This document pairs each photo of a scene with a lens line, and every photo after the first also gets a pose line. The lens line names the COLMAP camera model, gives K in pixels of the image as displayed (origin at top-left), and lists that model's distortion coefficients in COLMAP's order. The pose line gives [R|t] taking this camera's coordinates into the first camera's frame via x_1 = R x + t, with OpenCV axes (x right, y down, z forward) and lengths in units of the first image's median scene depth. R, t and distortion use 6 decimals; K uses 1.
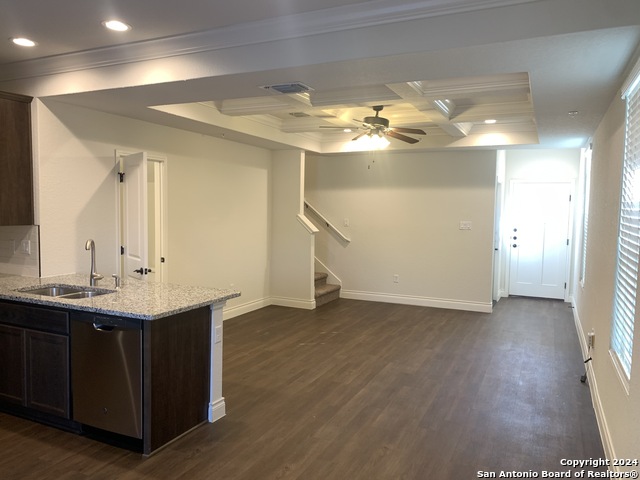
lens RADIAL K [[490.1, 0, 320.0], [0, 490.1, 240.0], [0, 0, 1]] dist [0.081891, -0.106322]
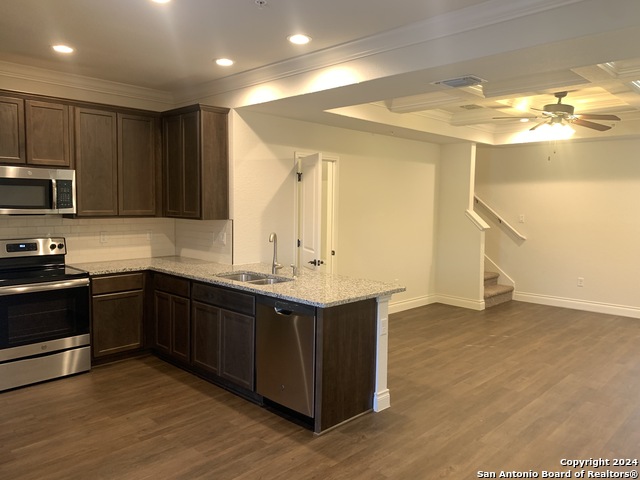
lens RADIAL K [[492.2, 0, 320.7], [0, 492.2, 235.5], [0, 0, 1]] dist [0.074032, -0.112788]
pose [[0.945421, 0.018094, -0.325350, 0.001277], [-0.018252, 0.999830, 0.002568, 0.000356], [0.325341, 0.003510, 0.945590, -0.016787]]
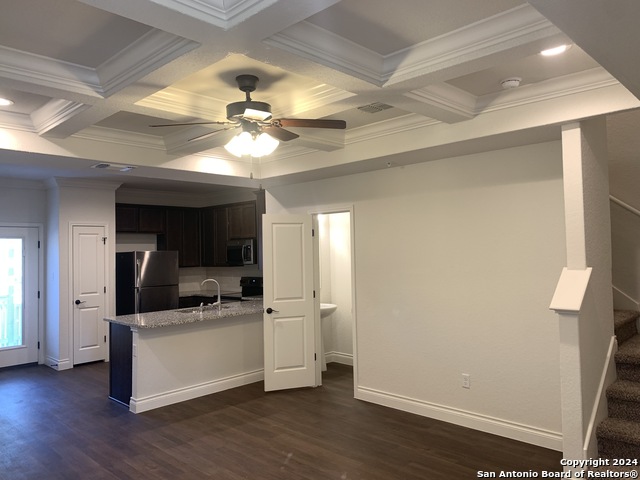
lens RADIAL K [[490.1, 0, 320.0], [0, 490.1, 240.0], [0, 0, 1]] dist [0.081891, -0.106322]
pose [[-0.335395, -0.032000, -0.941534, 0.802152], [-0.051288, 0.998561, -0.015668, -0.105758], [0.940681, 0.043035, -0.336553, 1.646640]]
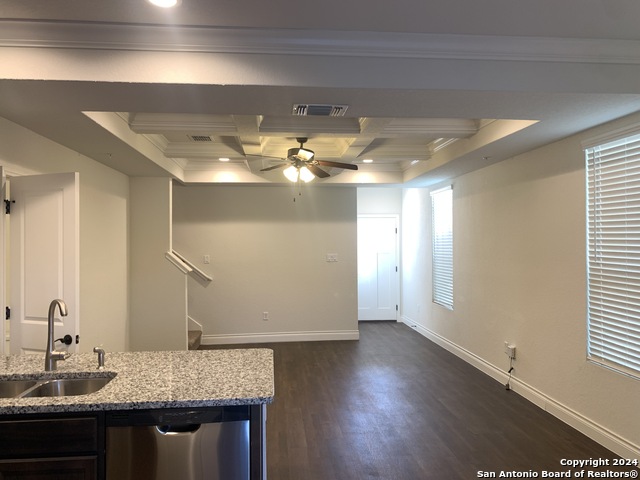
lens RADIAL K [[490.1, 0, 320.0], [0, 490.1, 240.0], [0, 0, 1]] dist [0.081891, -0.106322]
pose [[0.862411, -0.018605, 0.505867, -0.441540], [0.052388, 0.997239, -0.052636, -0.024736], [-0.503491, 0.071895, 0.861004, 0.219988]]
